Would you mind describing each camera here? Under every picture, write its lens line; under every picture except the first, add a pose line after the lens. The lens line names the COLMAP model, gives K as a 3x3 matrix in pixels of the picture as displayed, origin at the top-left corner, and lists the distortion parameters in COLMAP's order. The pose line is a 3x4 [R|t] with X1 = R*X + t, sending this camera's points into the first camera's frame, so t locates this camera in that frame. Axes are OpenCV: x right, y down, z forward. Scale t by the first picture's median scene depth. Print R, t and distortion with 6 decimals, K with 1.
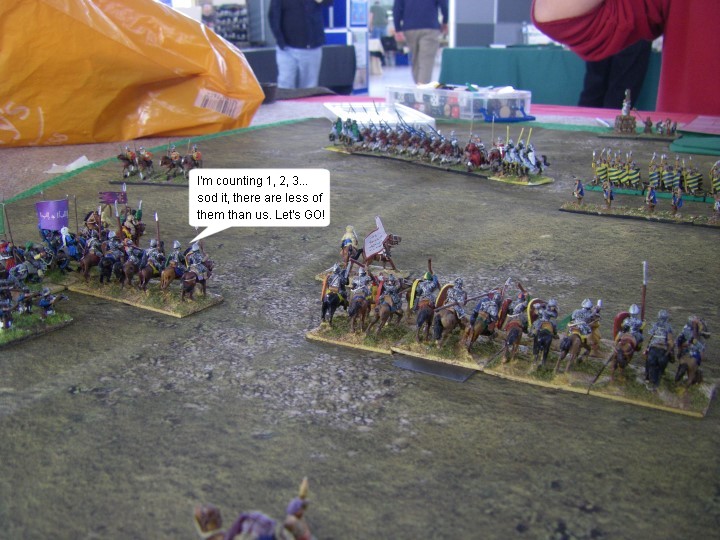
lens RADIAL K [[811.3, 0, 360.0], [0, 811.3, 270.0], [0, 0, 1]] dist [-0.100674, 0.038445]
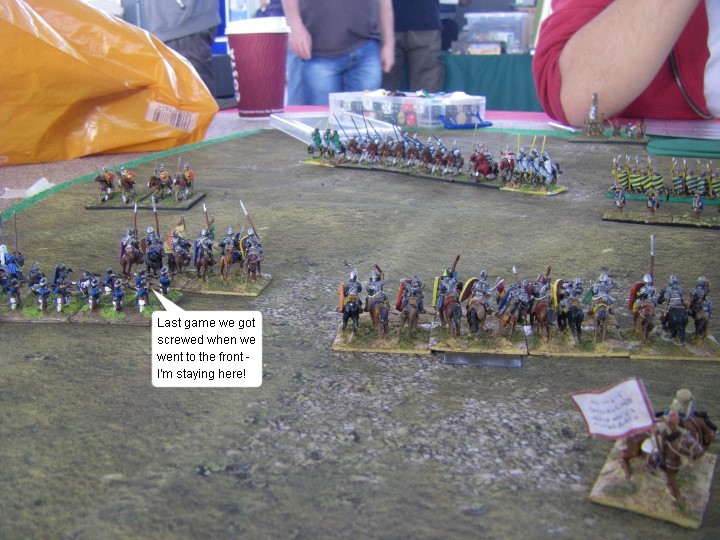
lens RADIAL K [[802.4, 0, 371.6], [0, 802.4, 270.6], [0, 0, 1]] dist [-0.099697, -0.025586]
pose [[0.986254, -0.051645, 0.156956, -0.117718], [0.052474, 0.998622, -0.001136, -0.017676], [-0.156681, 0.009357, 0.987605, 0.063266]]
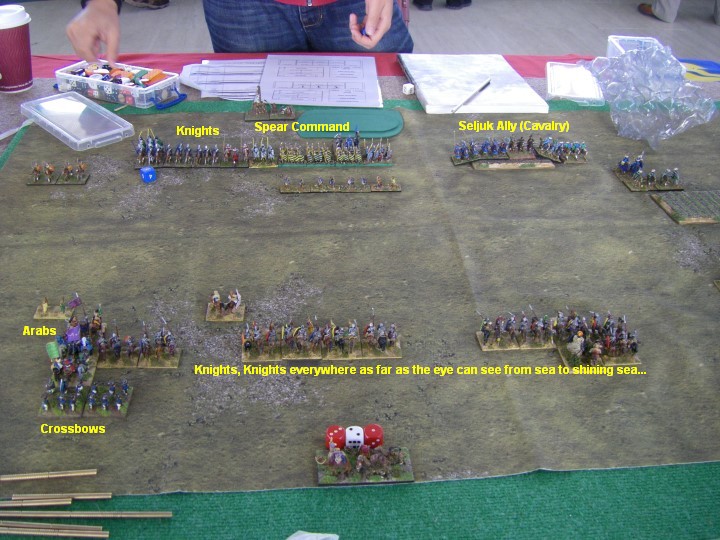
lens RADIAL K [[811.3, 0, 360.0], [0, 811.3, 270.0], [0, 0, 1]] dist [-0.100674, 0.038445]
pose [[0.826806, -0.272347, 0.492159, -0.389021], [0.125497, 0.942229, 0.310573, -0.383511], [-0.548309, -0.195020, 0.813218, -0.465955]]
